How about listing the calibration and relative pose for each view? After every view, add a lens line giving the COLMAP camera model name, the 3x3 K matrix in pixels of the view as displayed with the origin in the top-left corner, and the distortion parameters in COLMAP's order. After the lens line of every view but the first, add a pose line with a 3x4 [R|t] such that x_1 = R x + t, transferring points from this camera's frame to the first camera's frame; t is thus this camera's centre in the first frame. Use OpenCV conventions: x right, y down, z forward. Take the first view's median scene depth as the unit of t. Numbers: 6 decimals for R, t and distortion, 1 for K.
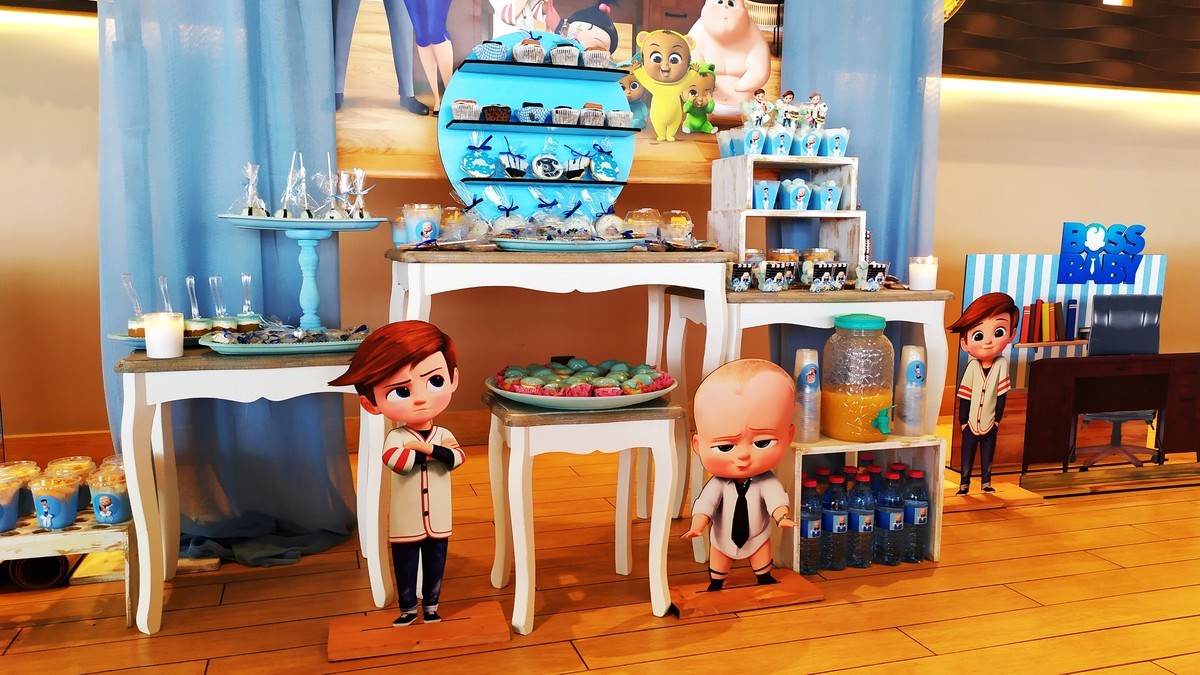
lens RADIAL K [[901.0, 0, 598.2], [0, 901.0, 334.6], [0, 0, 1]] dist [0.048020, -0.063172]
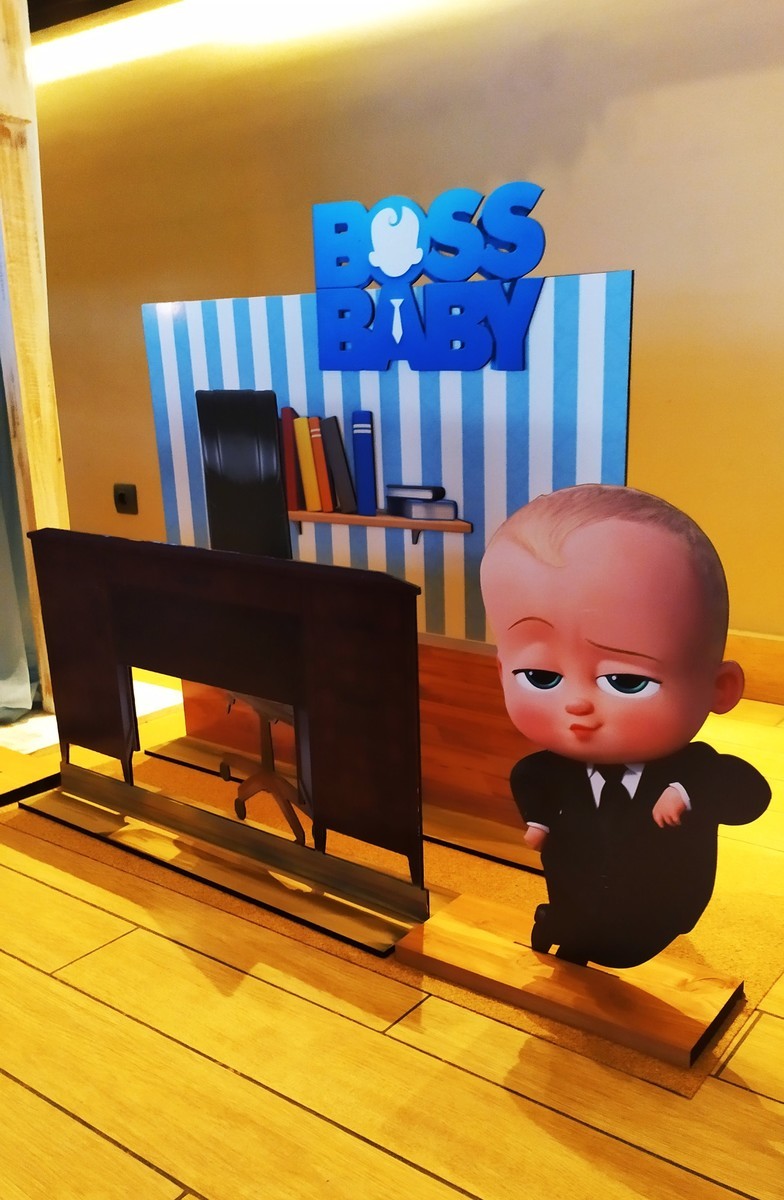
lens RADIAL K [[1049.7, 0, 380.3], [0, 1049.7, 680.9], [0, 0, 1]] dist [0.047703, -0.020767]
pose [[0.574467, 0.215621, -0.789617, 1.180326], [-0.065953, 0.973737, 0.217916, -0.031349], [0.815866, -0.073108, 0.573601, 0.936880]]
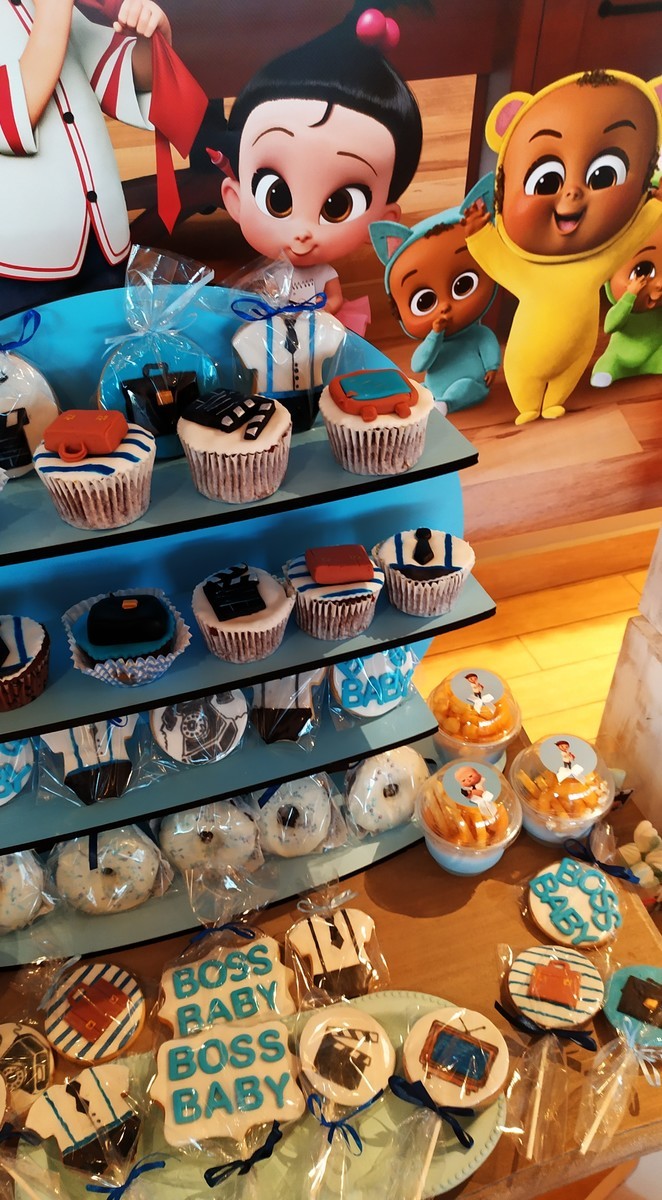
lens RADIAL K [[938.7, 0, 307.3], [0, 938.7, 620.9], [0, 0, 1]] dist [0.042182, -0.042859]
pose [[0.999832, -0.013280, -0.012649, -0.011844], [0.018072, 0.830869, 0.556174, -0.372181], [0.003124, -0.556309, 0.830970, 0.686378]]
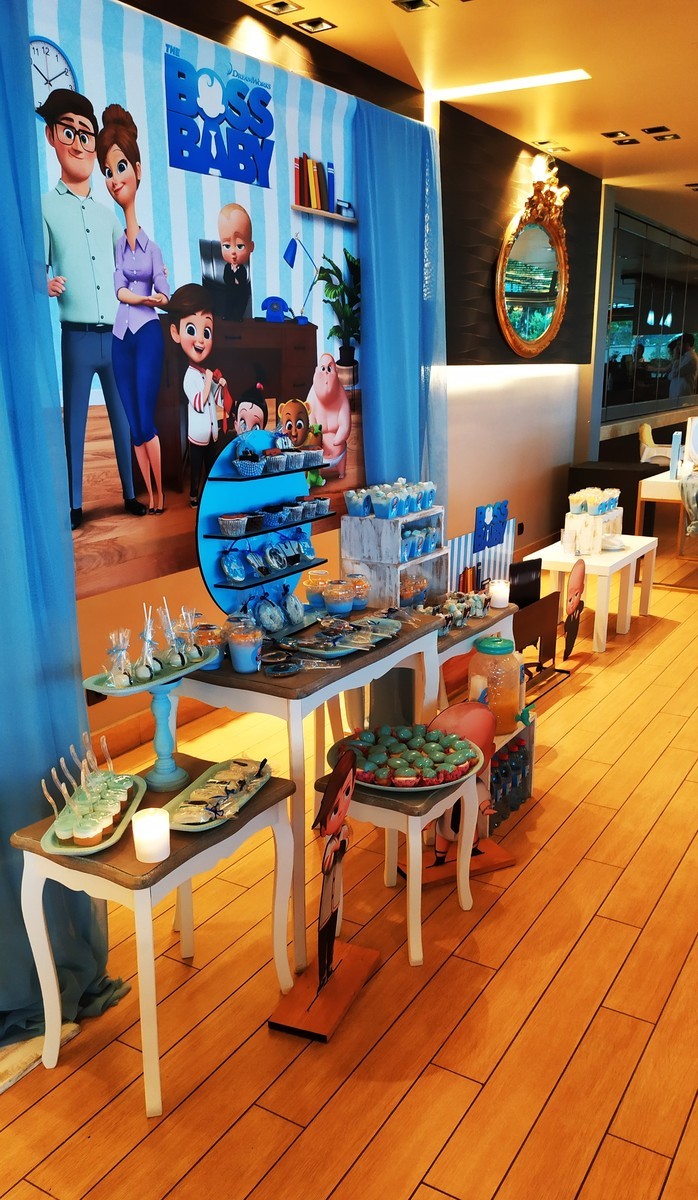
lens RADIAL K [[950.0, 0, 365.3], [0, 950.0, 646.5], [0, 0, 1]] dist [0.010982, -0.021105]
pose [[0.748372, -0.199567, 0.632545, -0.662939], [0.086390, 0.974866, 0.205360, -0.283783], [-0.657629, -0.099040, 0.746803, 0.066558]]
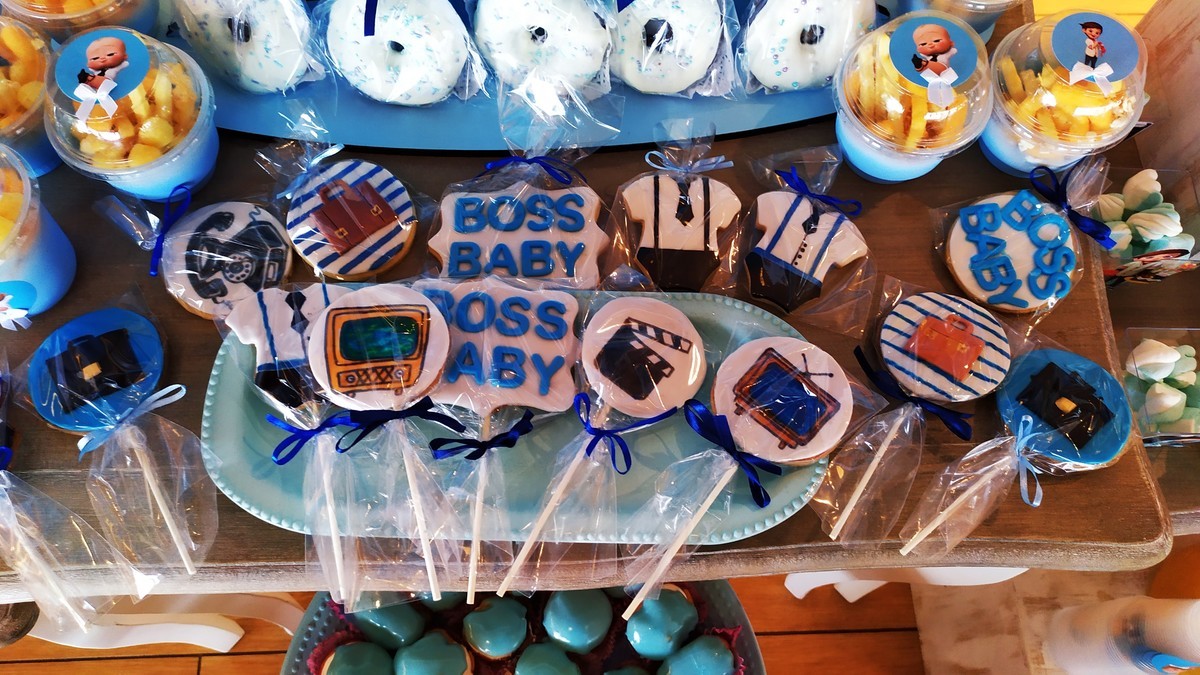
lens RADIAL K [[901.0, 0, 596.9], [0, 901.0, 340.0], [0, 0, 1]] dist [0.048020, -0.063172]
pose [[0.961846, 0.261897, -0.079132, 0.000352], [-0.052421, 0.460293, 0.886218, -0.286551], [0.268522, -0.848257, 0.456460, 0.759266]]
